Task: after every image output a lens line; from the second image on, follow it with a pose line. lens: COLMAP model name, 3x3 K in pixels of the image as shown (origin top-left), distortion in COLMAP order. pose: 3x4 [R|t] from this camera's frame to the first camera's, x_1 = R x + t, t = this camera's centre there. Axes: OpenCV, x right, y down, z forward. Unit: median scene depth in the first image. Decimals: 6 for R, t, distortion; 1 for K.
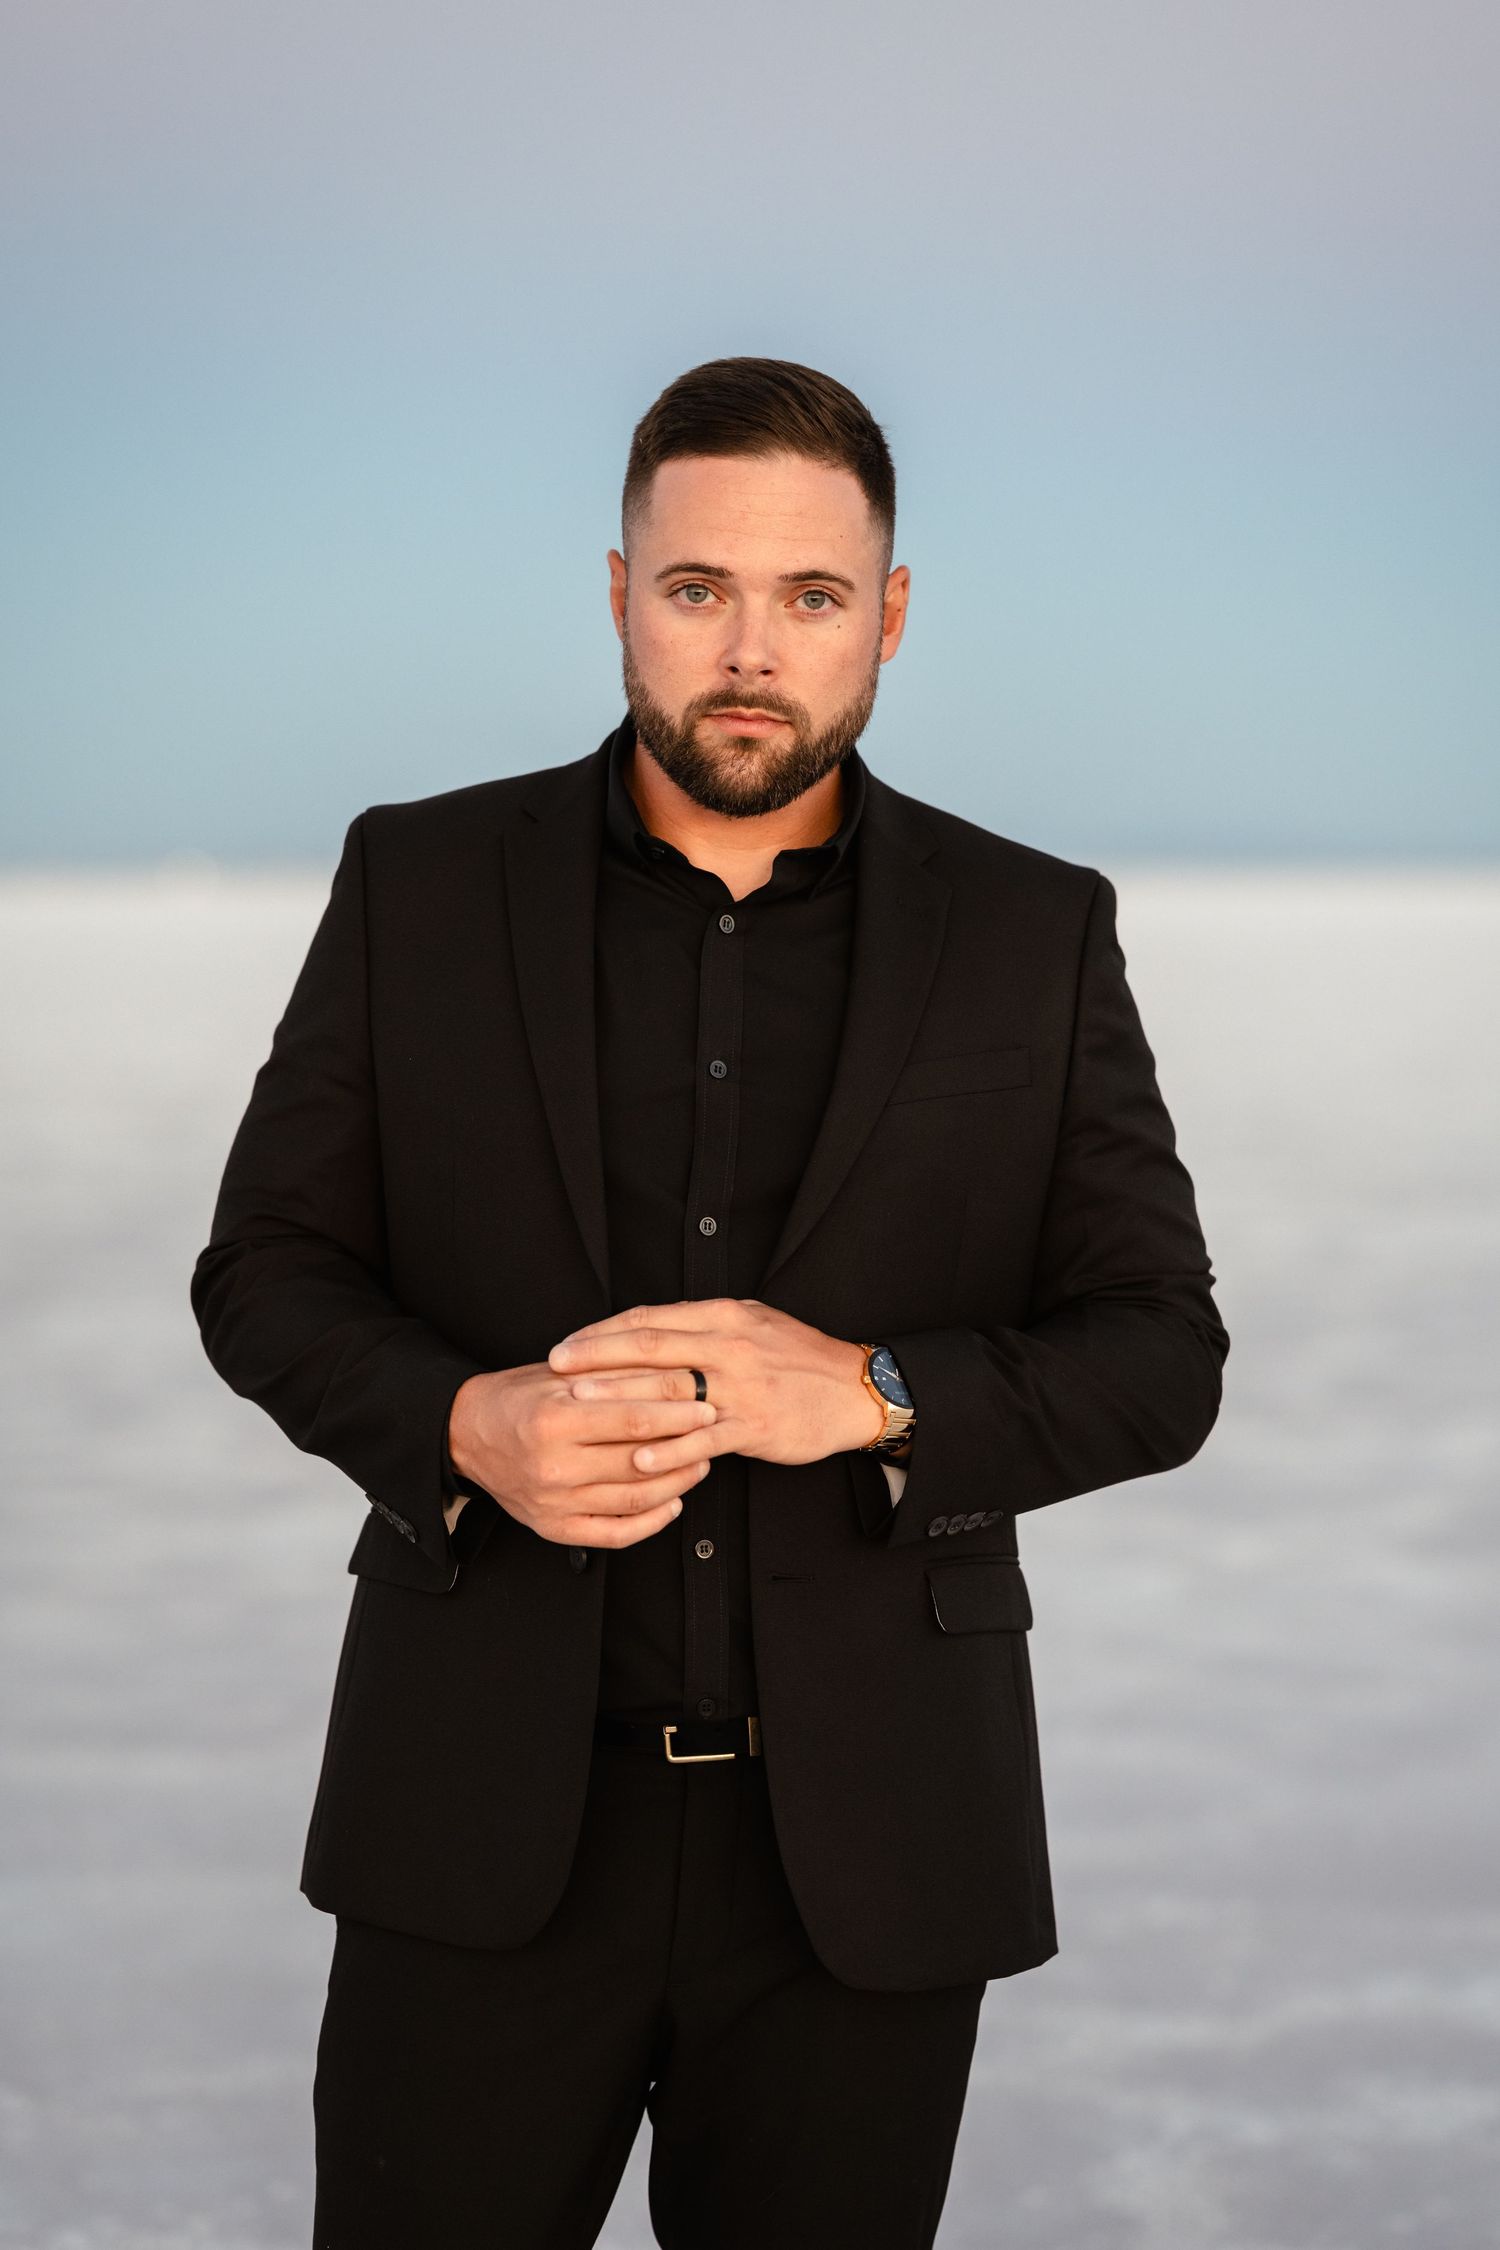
lens RADIAL K [[5232.6, 0, 750.0], [0, 5232.6, 1125.0], [0, 0, 1]] dist [0.233114, 0.091122]
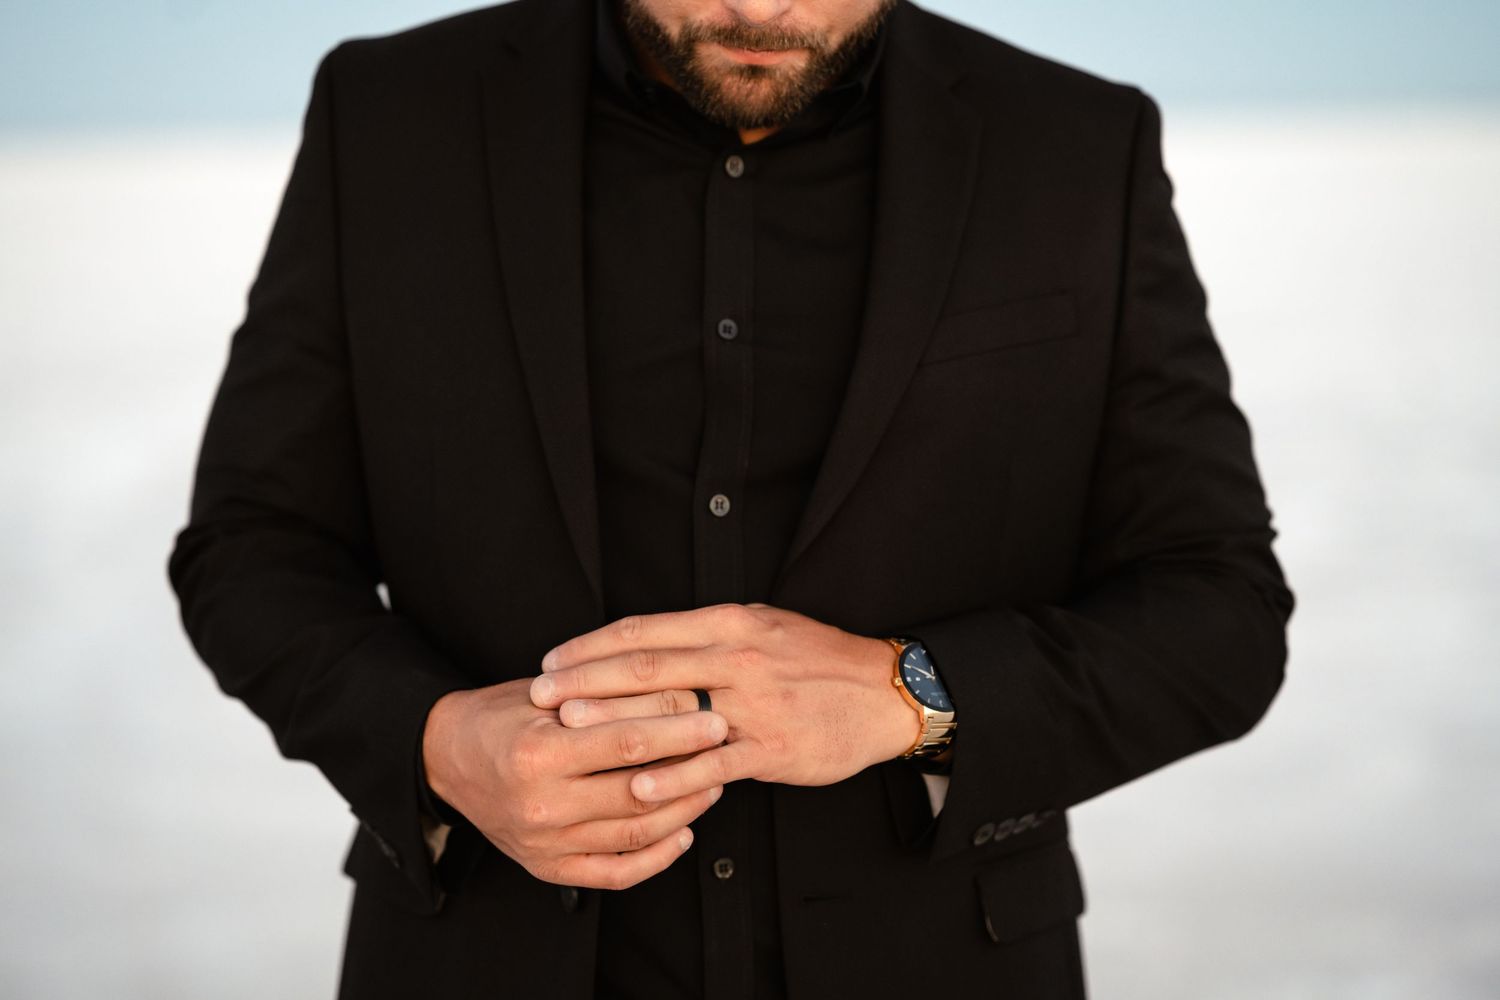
lens RADIAL K [[3488.4, 0, 750.0], [0, 3488.4, 500.0], [0, 0, 1]] dist [0.233114, 0.091122]
pose [[0.999421, -0.021515, -0.026344, 0.012920], [0.023330, 0.997229, 0.070644, -0.023814], [0.024751, -0.071218, 0.997154, 0.408000]]
